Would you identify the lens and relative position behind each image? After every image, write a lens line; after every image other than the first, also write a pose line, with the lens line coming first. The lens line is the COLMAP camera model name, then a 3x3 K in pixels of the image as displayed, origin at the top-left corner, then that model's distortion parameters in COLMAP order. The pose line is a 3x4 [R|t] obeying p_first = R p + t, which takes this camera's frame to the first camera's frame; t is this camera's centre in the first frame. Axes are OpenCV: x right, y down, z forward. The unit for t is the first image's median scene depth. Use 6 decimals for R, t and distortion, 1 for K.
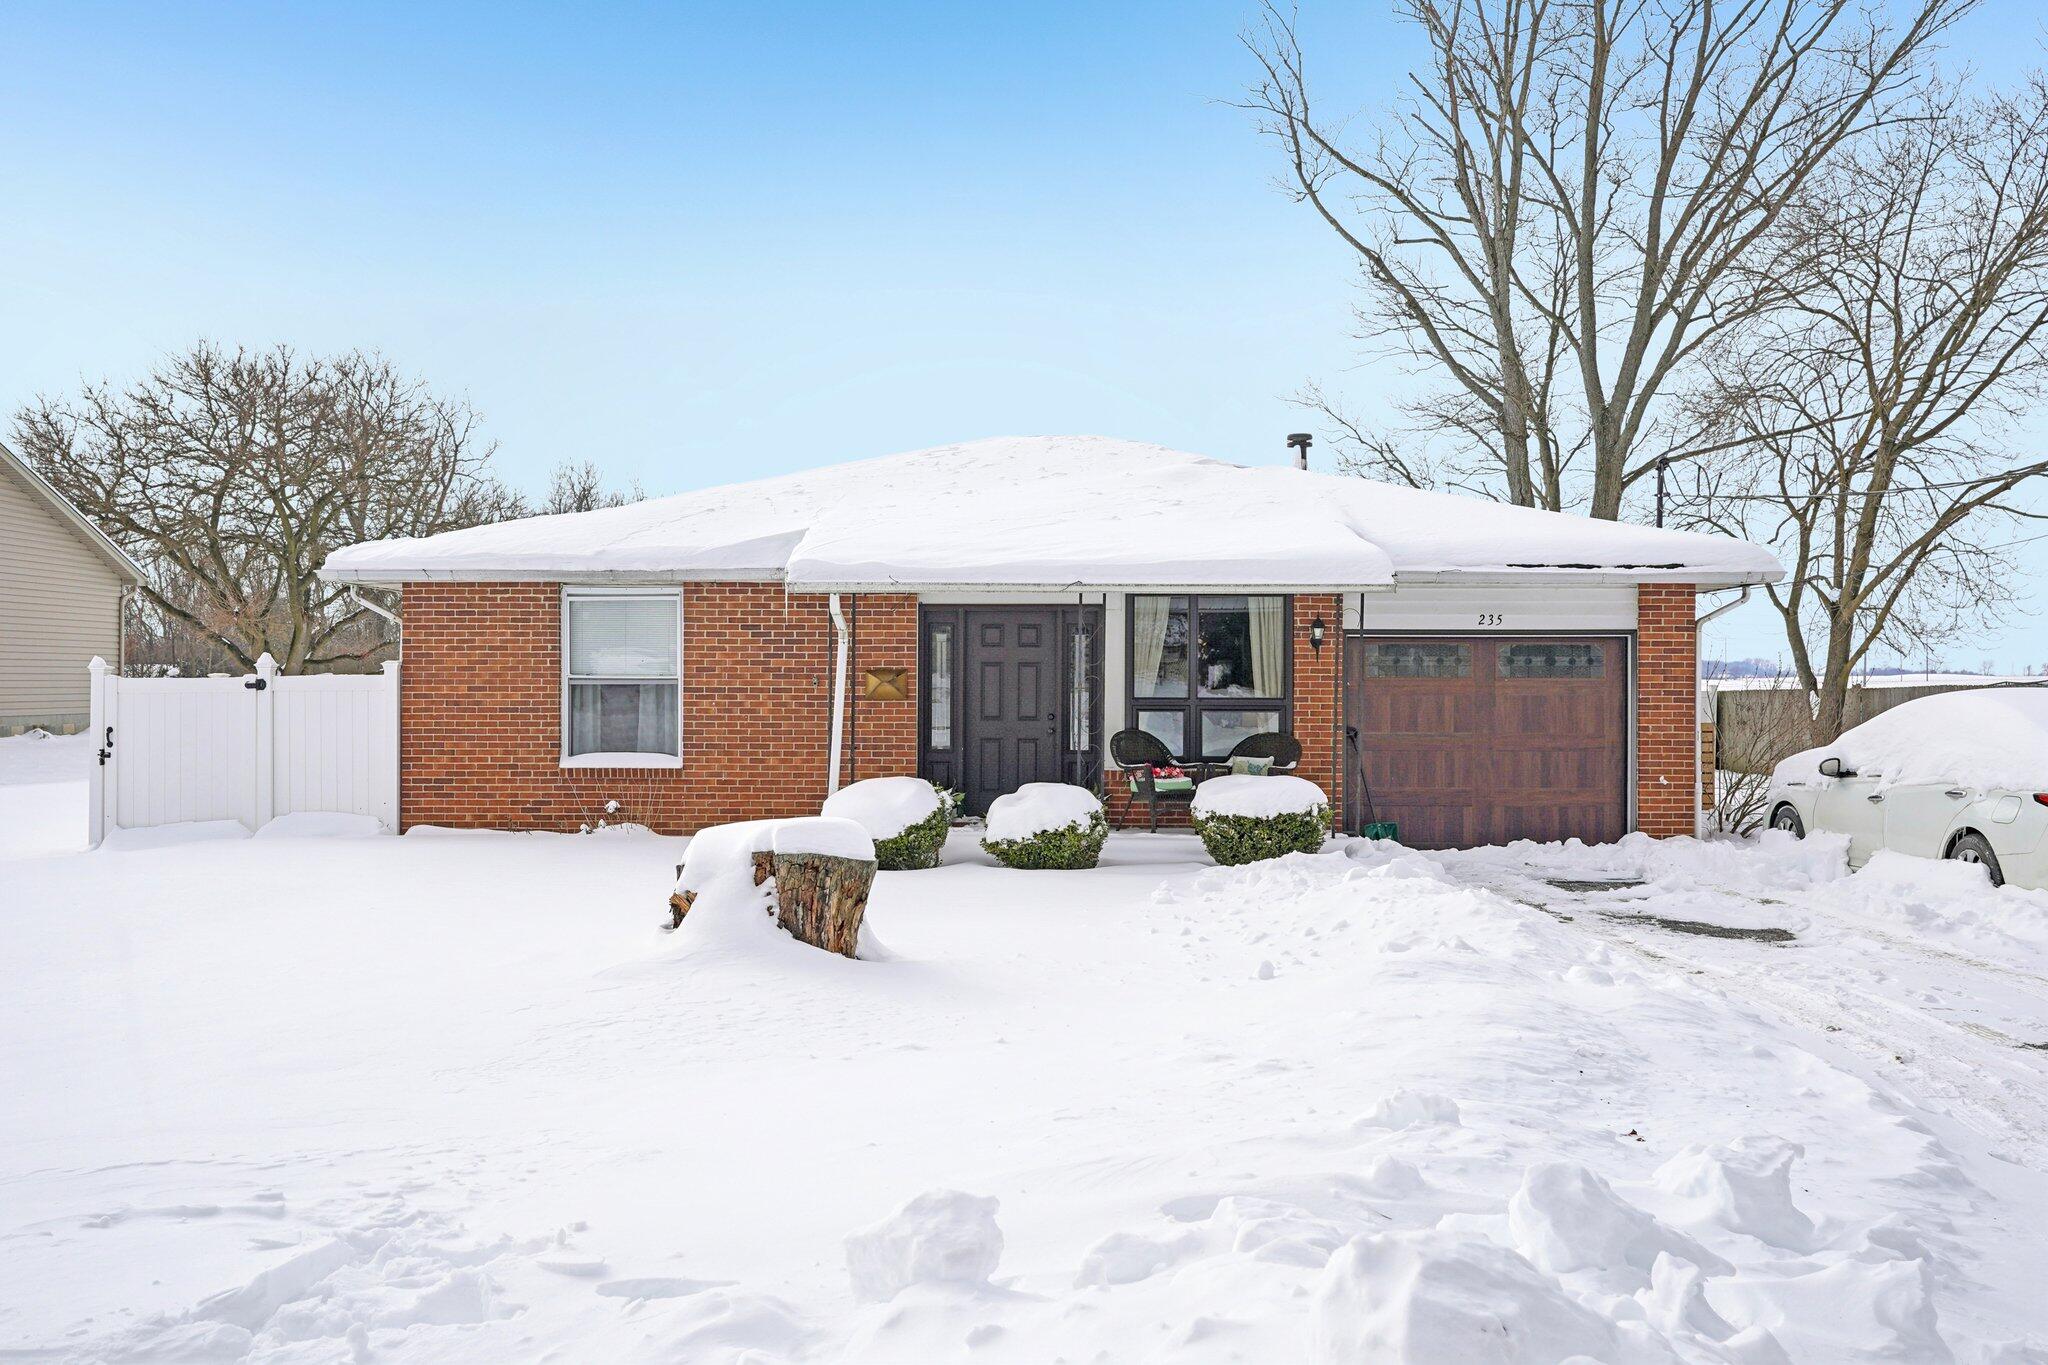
lens RADIAL K [[1758.5, 0, 1011.0], [0, 1758.5, 687.7], [0, 0, 1]] dist [0.020004, 0.004345]
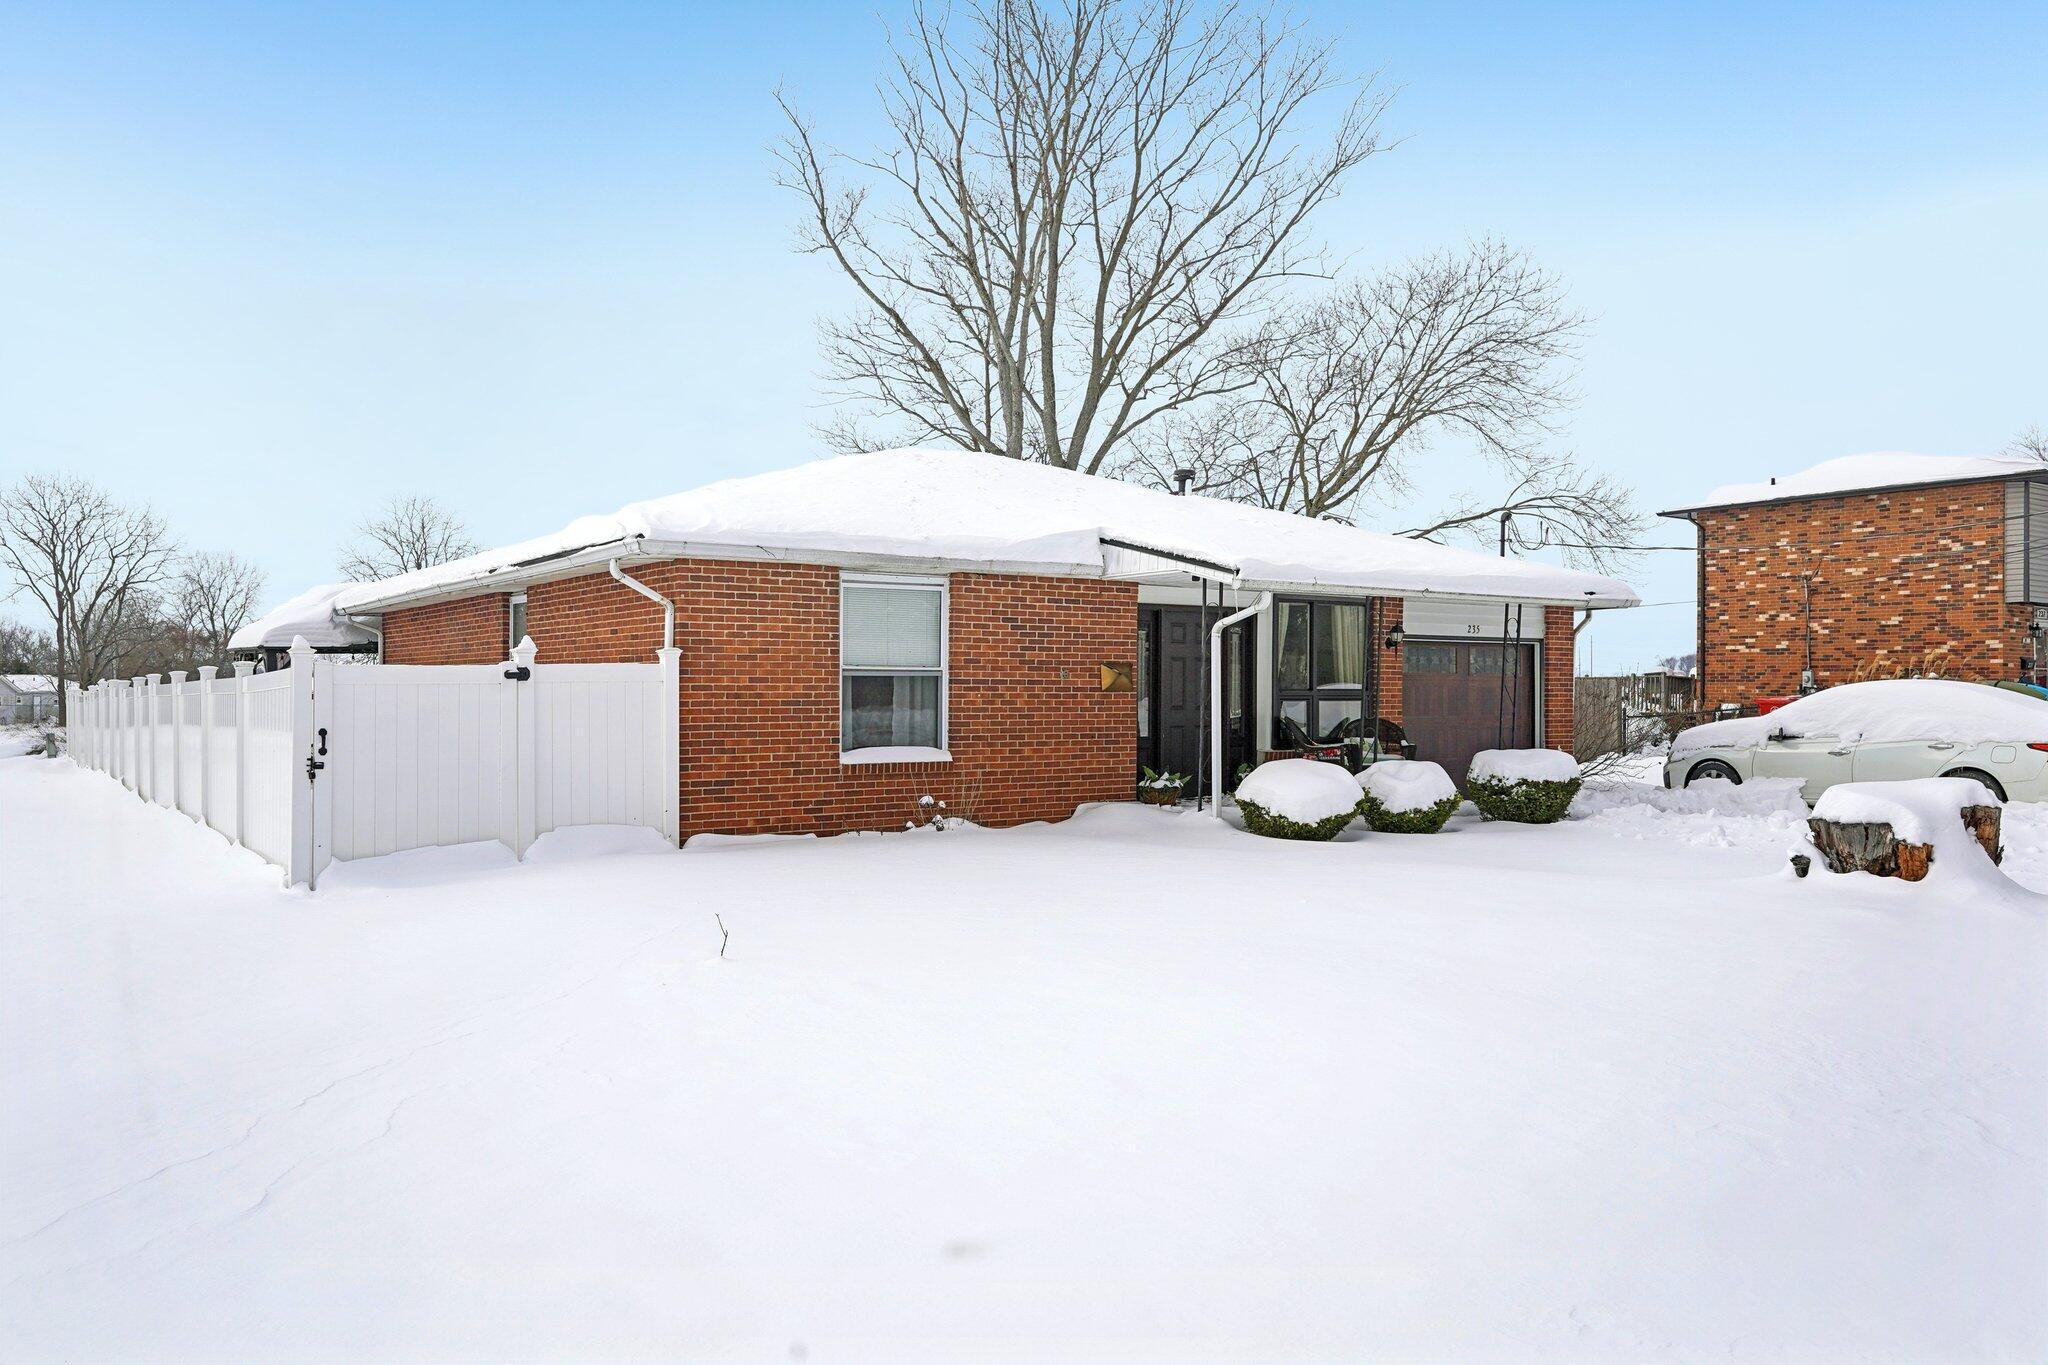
lens RADIAL K [[1547.9, 0, 1038.8], [0, 1547.9, 681.7], [0, 0, 1]] dist [0.011140, -0.000361]
pose [[0.793274, 0.002146, 0.608861, -0.675103], [0.002330, 0.999976, -0.006559, 0.007090], [-0.608861, 0.006622, 0.793250, 0.281051]]
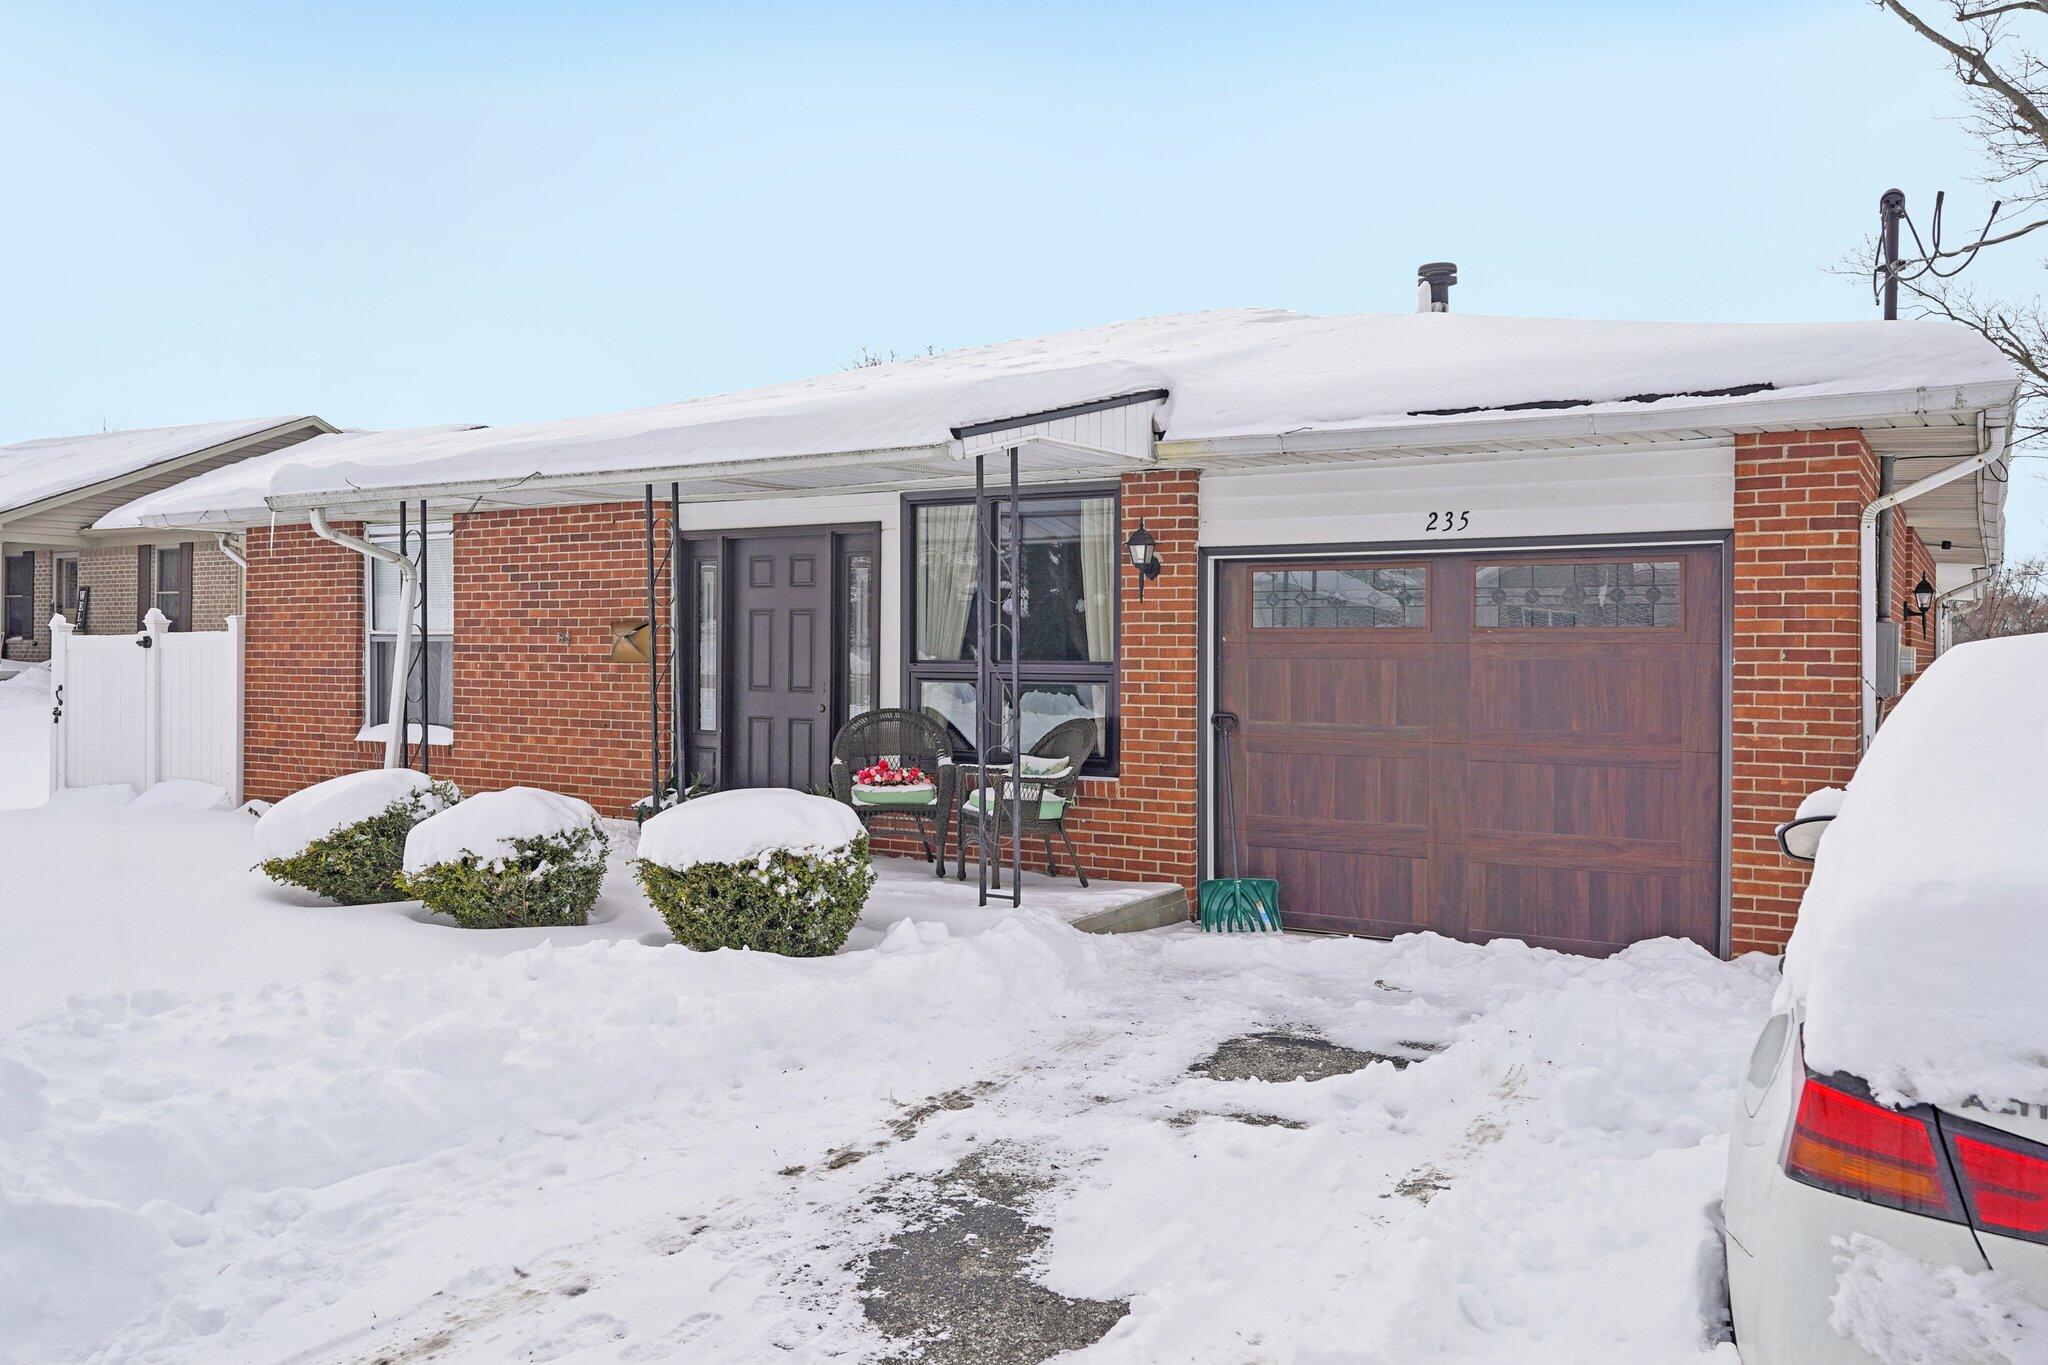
lens RADIAL K [[1576.9, 0, 1012.4], [0, 1576.9, 671.4], [0, 0, 1]] dist [0.020642, 0.005020]
pose [[0.864405, 0.008431, -0.502726, 0.397999], [-0.006653, 0.999964, 0.005330, 0.006292], [0.502753, -0.001263, 0.864429, 0.501621]]
